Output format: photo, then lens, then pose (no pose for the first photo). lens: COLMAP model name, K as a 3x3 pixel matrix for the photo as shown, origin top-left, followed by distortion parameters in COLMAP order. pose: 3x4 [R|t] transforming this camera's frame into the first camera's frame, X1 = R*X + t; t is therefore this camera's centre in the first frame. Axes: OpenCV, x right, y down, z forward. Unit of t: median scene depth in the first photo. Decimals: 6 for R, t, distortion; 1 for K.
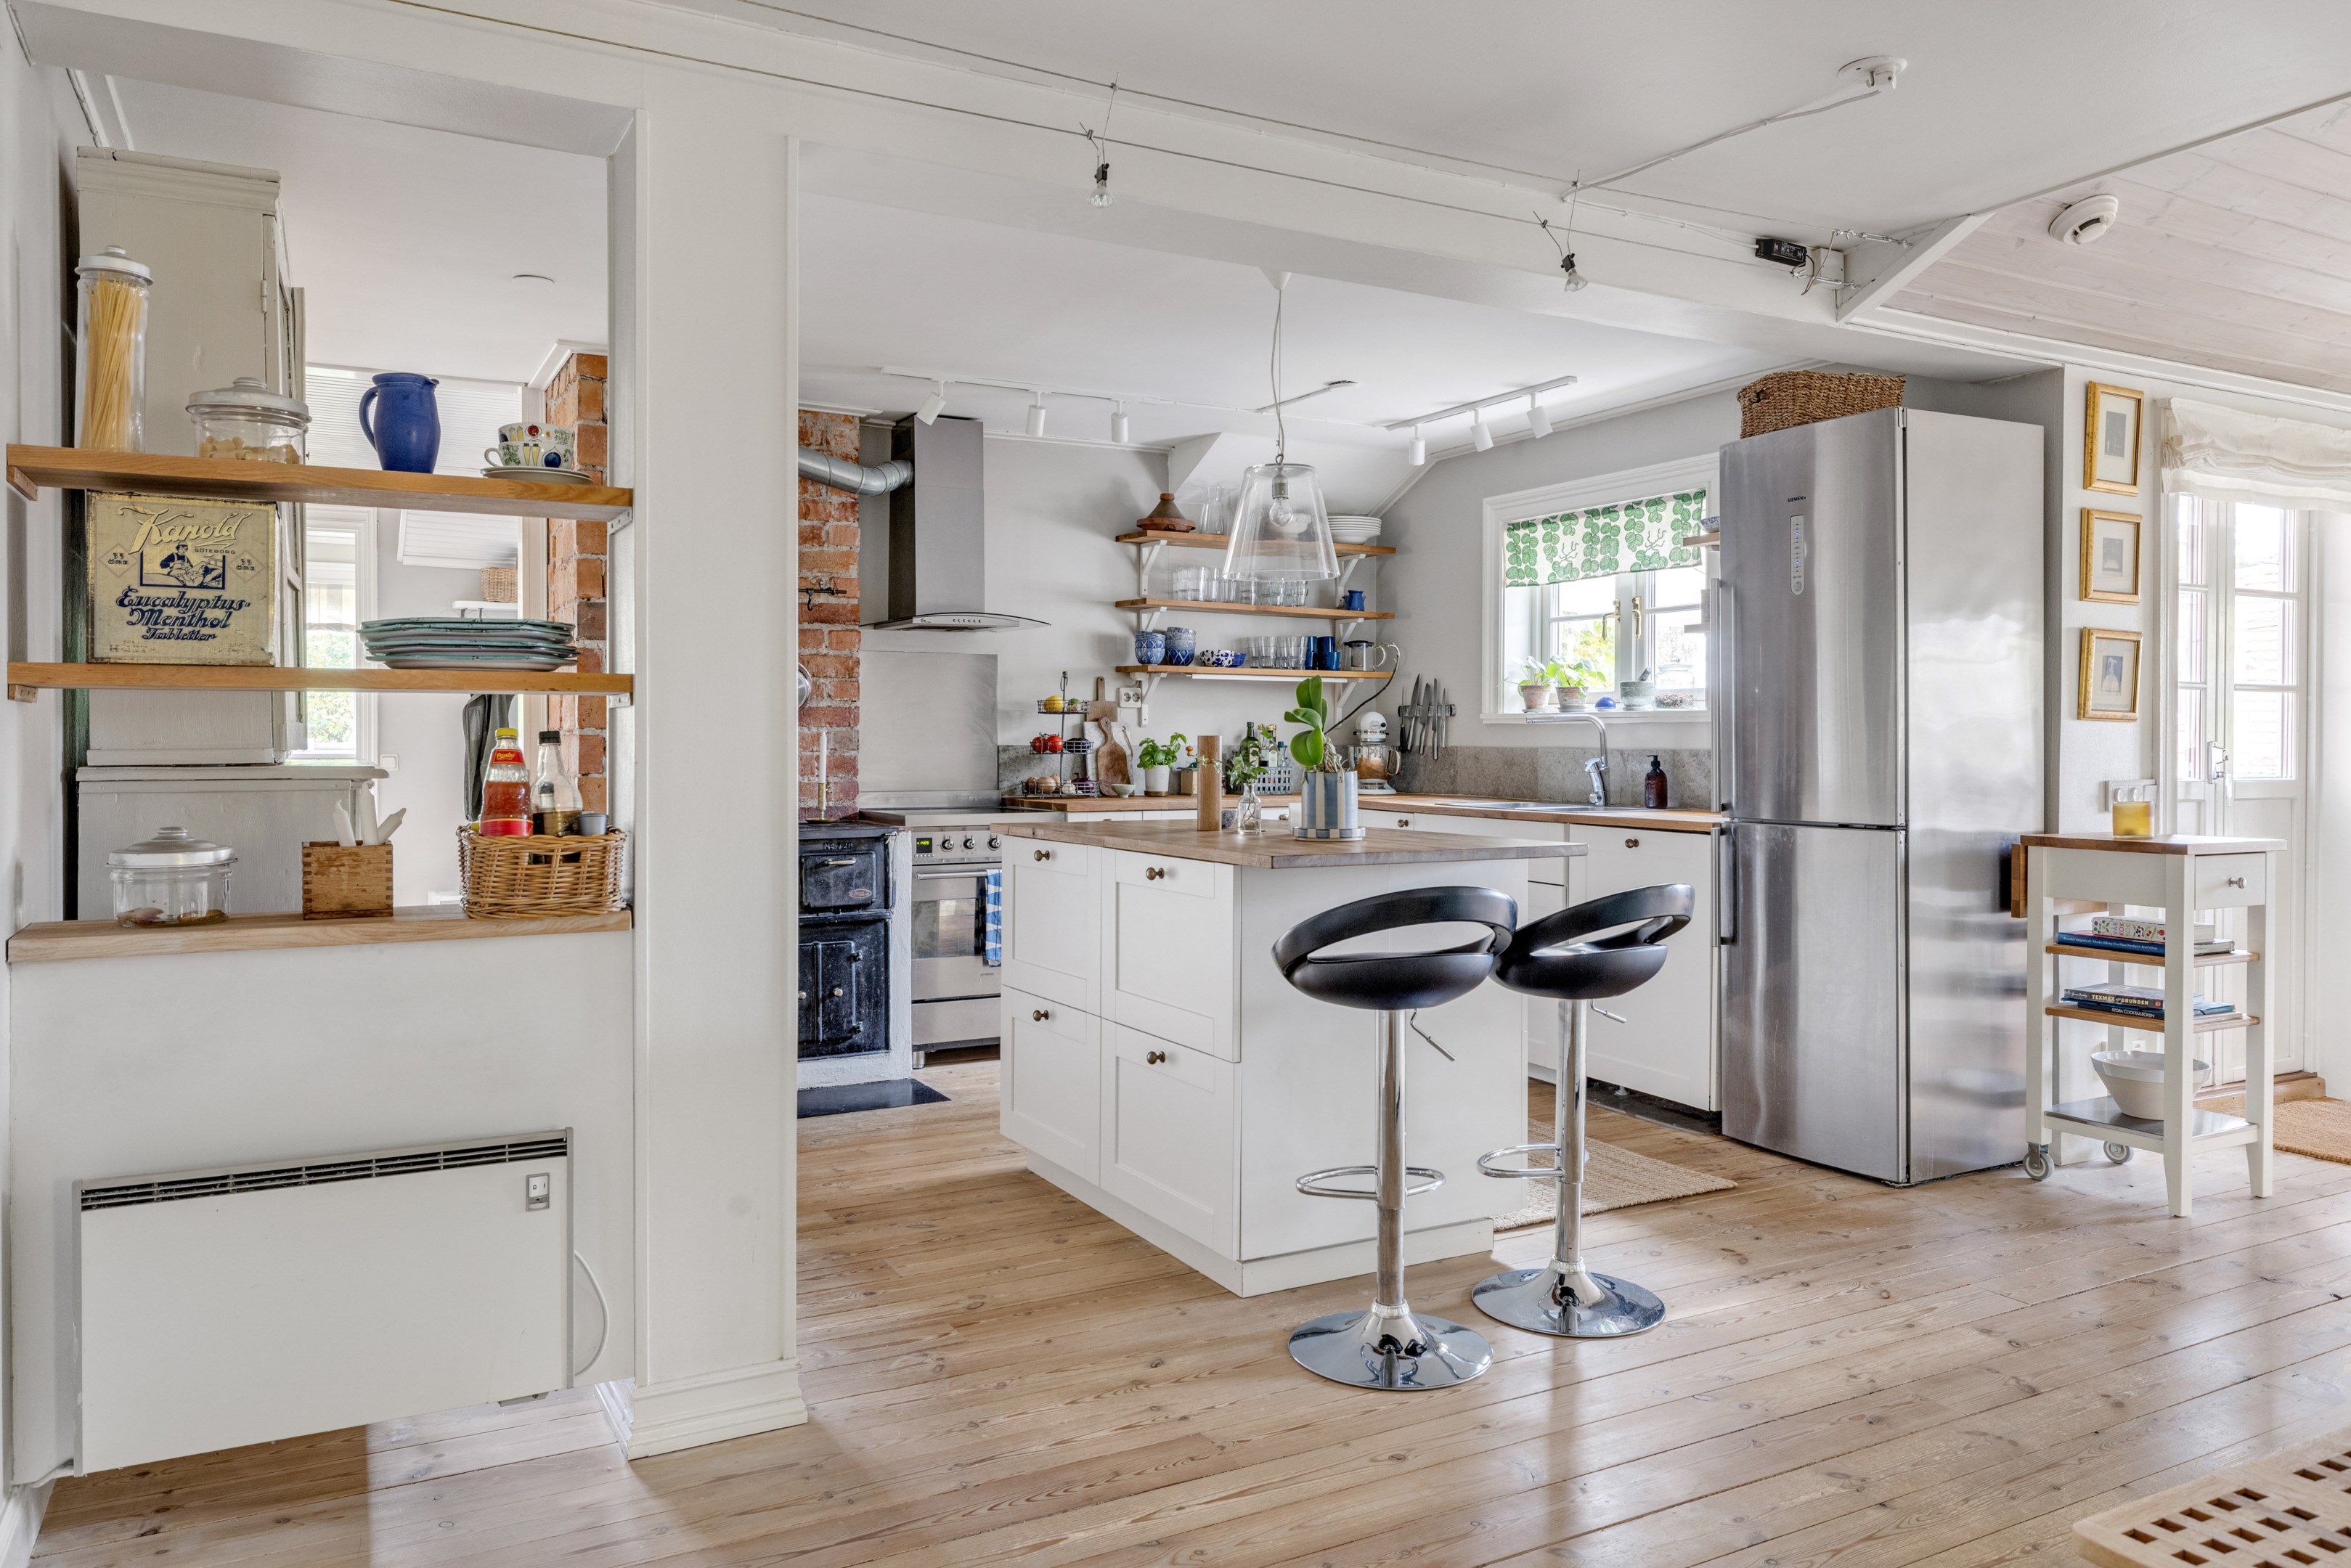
lens RADIAL K [[1606.9, 0, 1173.9], [0, 1606.9, 749.5], [0, 0, 1]] dist [0.003623, 0.001156]
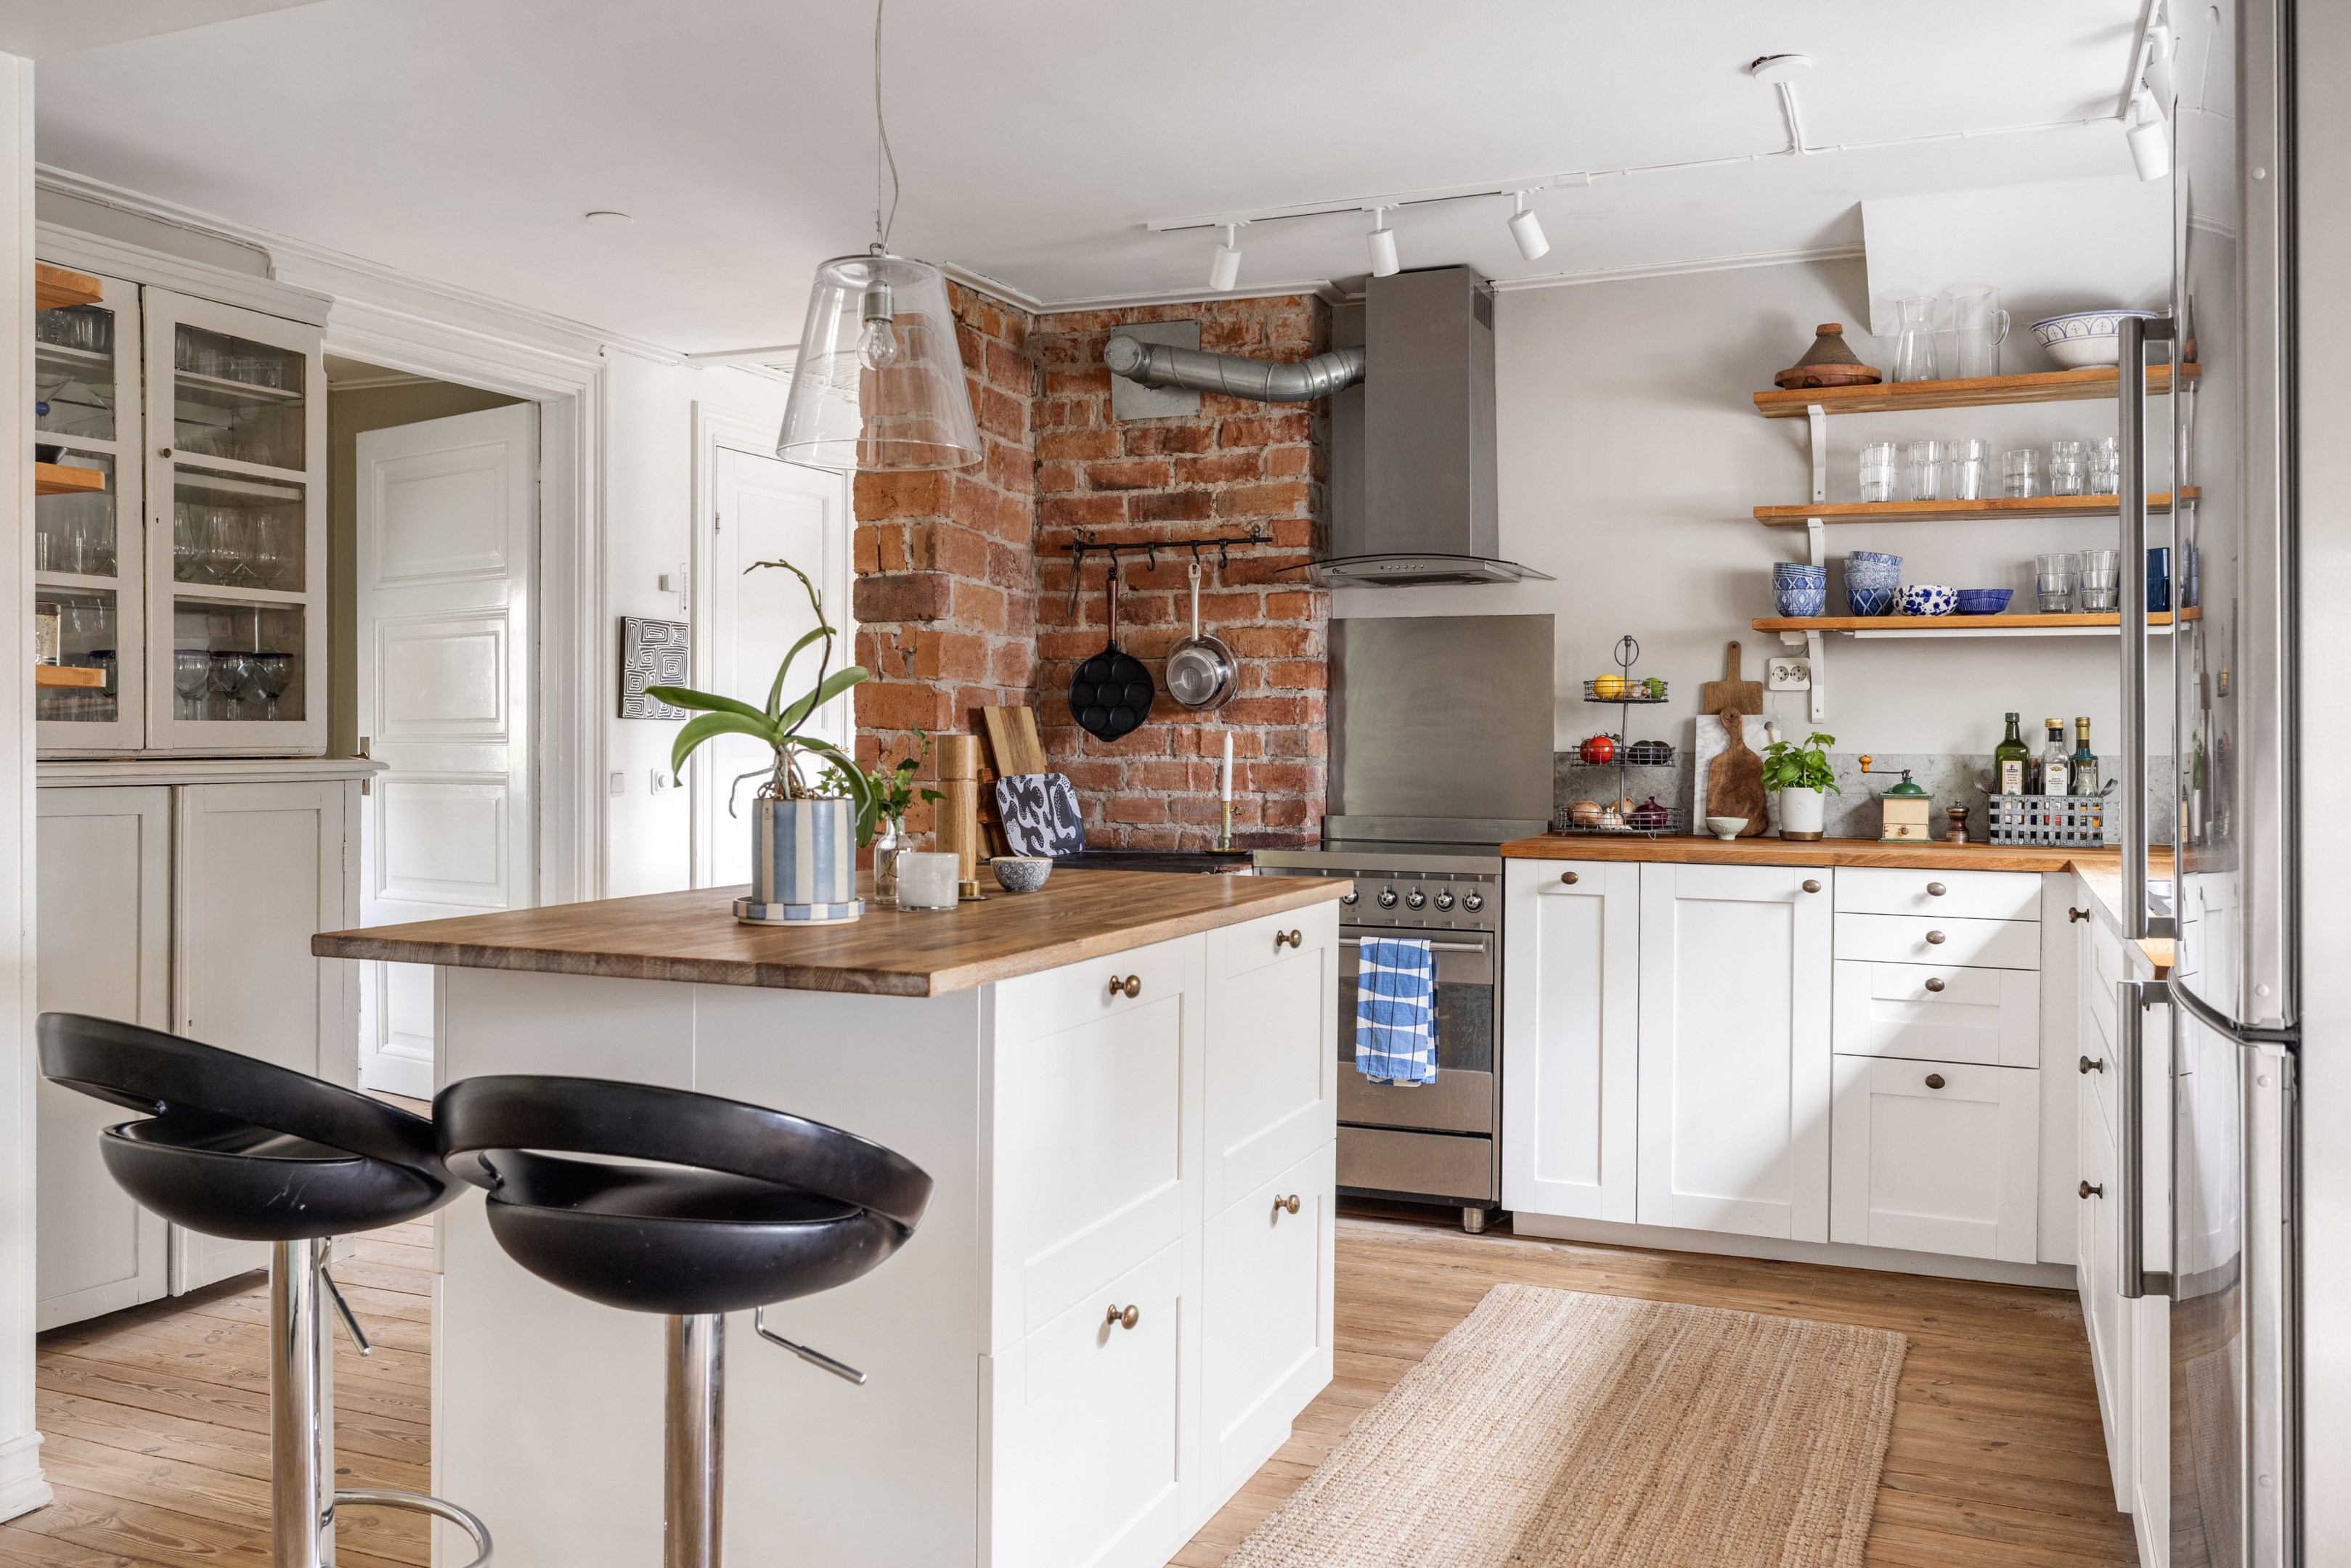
lens RADIAL K [[1873.9, 0, 1175.6], [0, 1873.9, 742.2], [0, 0, 1]] dist [-0.001343, -0.007250]
pose [[0.621390, 0.002721, -0.783497, 0.435249], [-0.007986, 0.999964, -0.002861, -0.003452], [0.783461, 0.008034, 0.621389, 0.442218]]
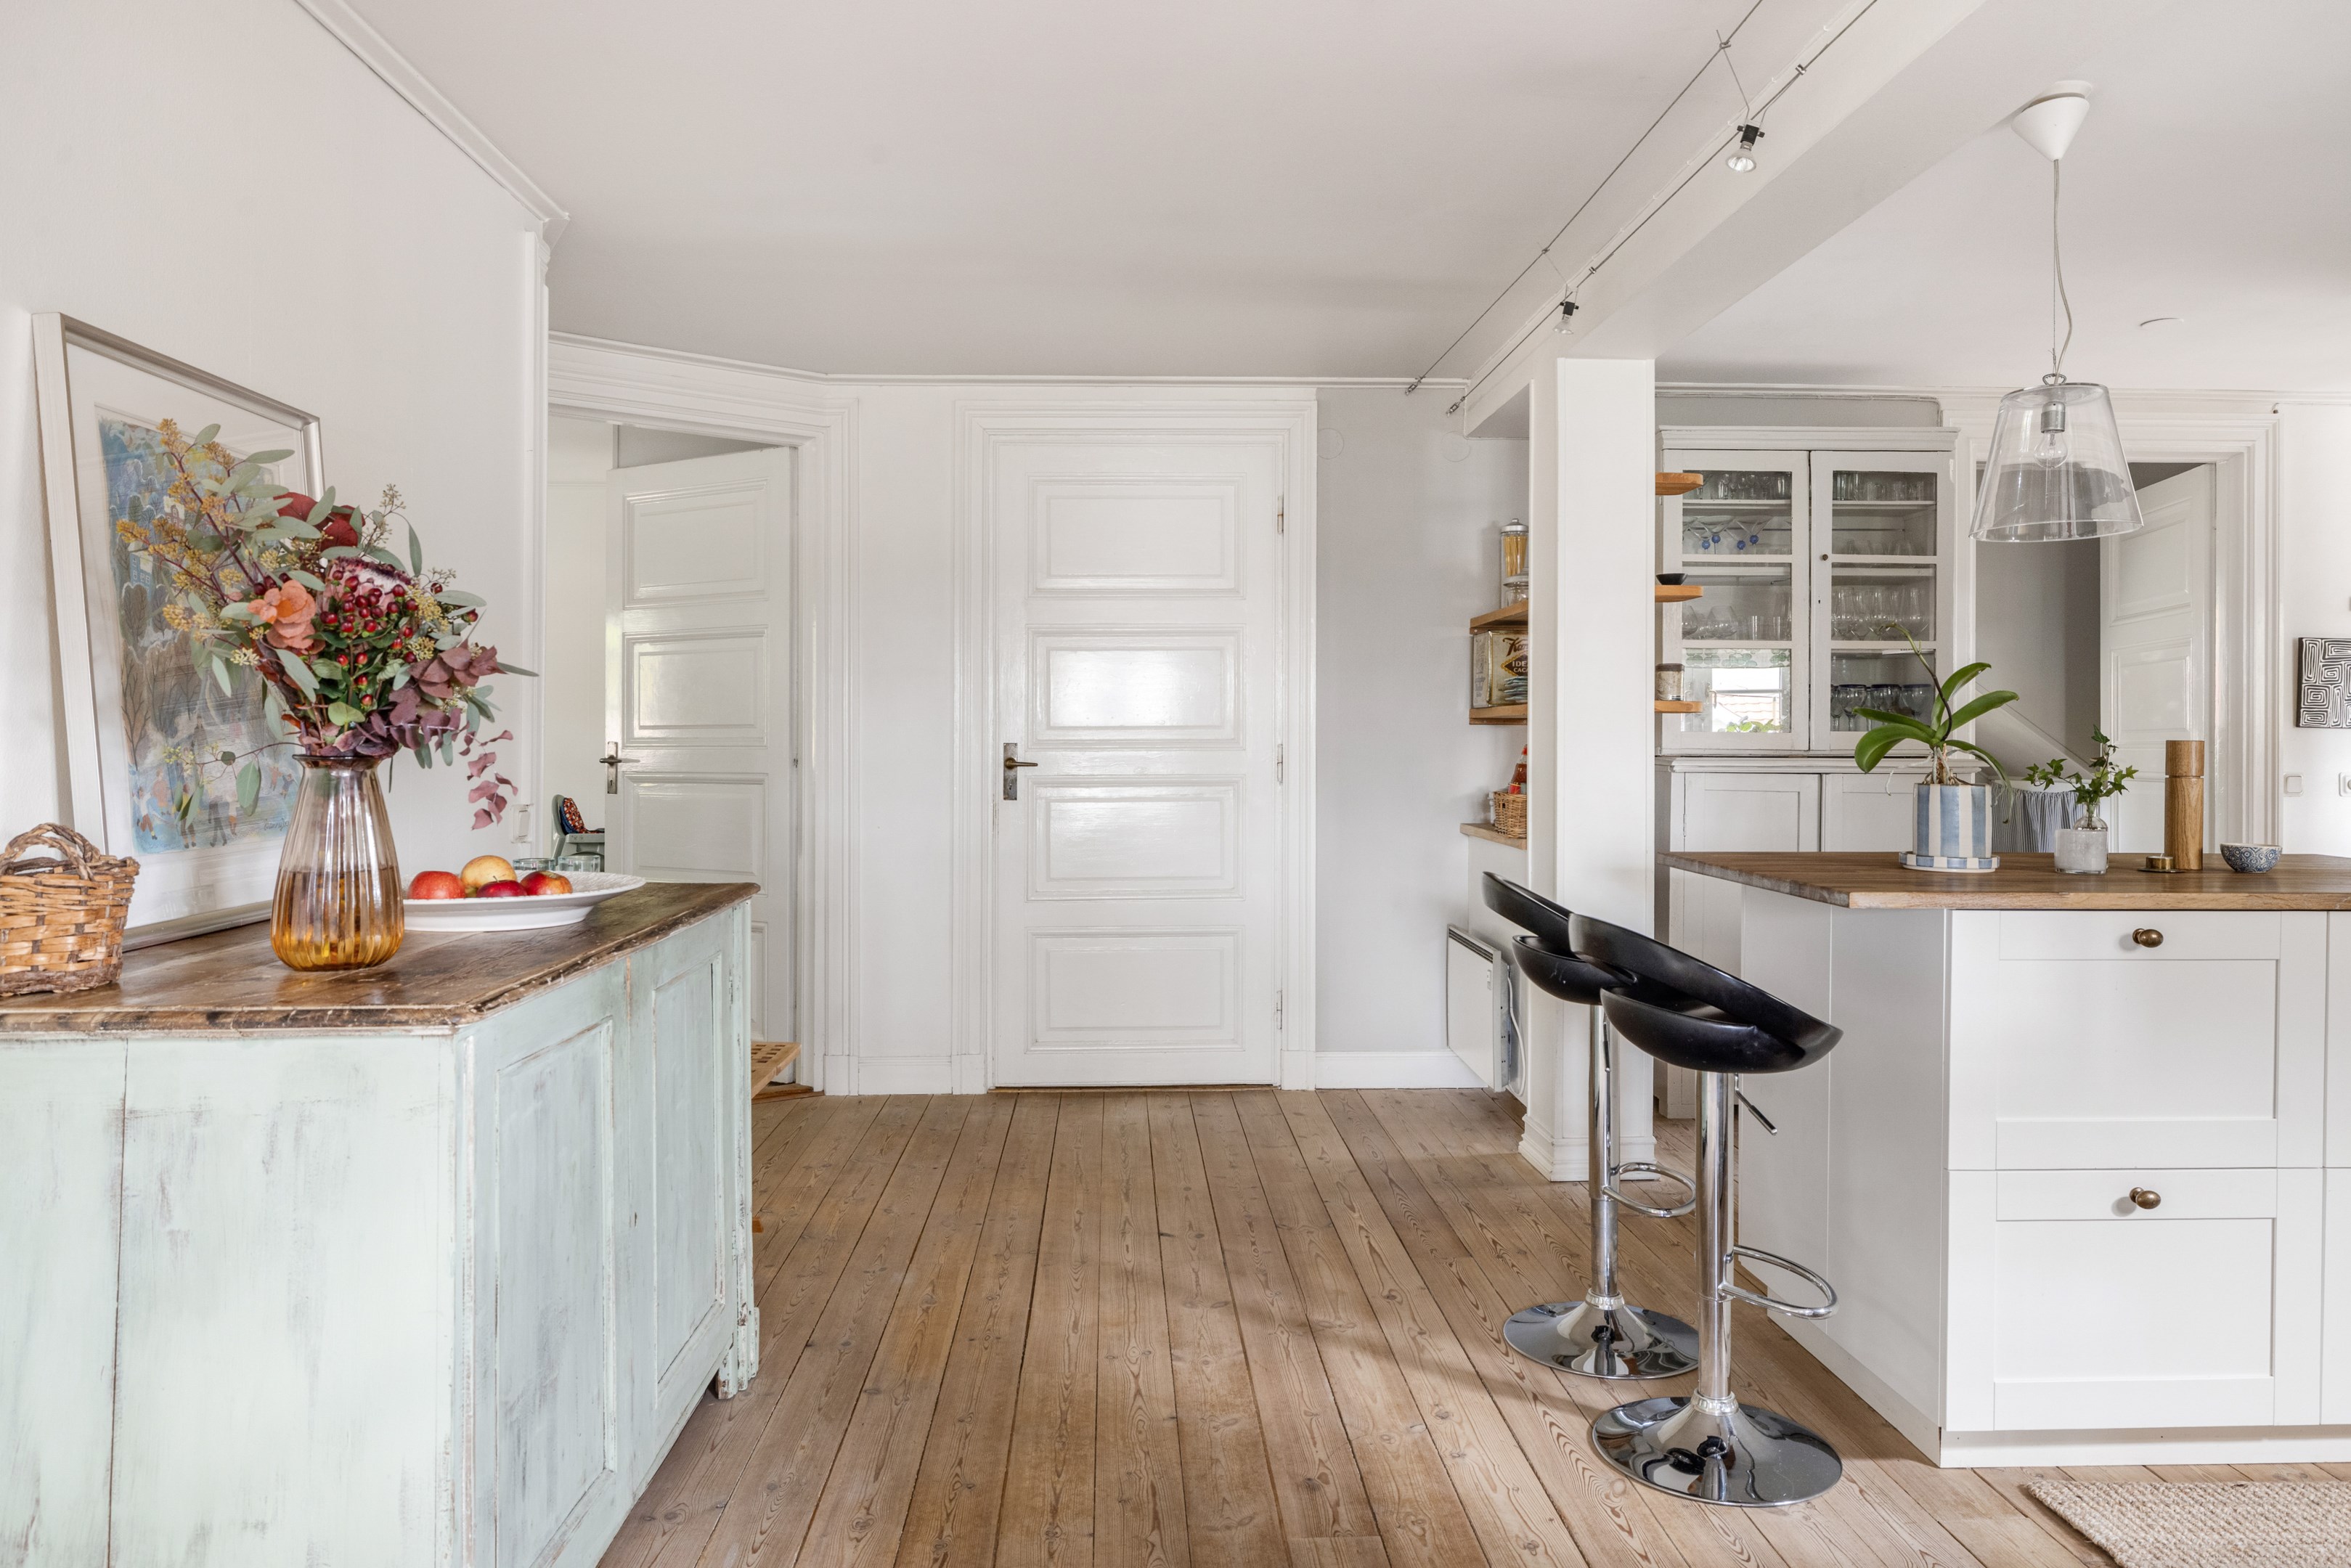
lens RADIAL K [[1552.9, 0, 1187.5], [0, 1552.9, 737.4], [0, 0, 1]] dist [-0.004100, 0.000473]
pose [[-0.434791, -0.003934, -0.900523, 0.601414], [-0.011996, 0.999927, 0.001423, -0.003966], [0.900452, 0.011421, -0.434806, 0.626542]]
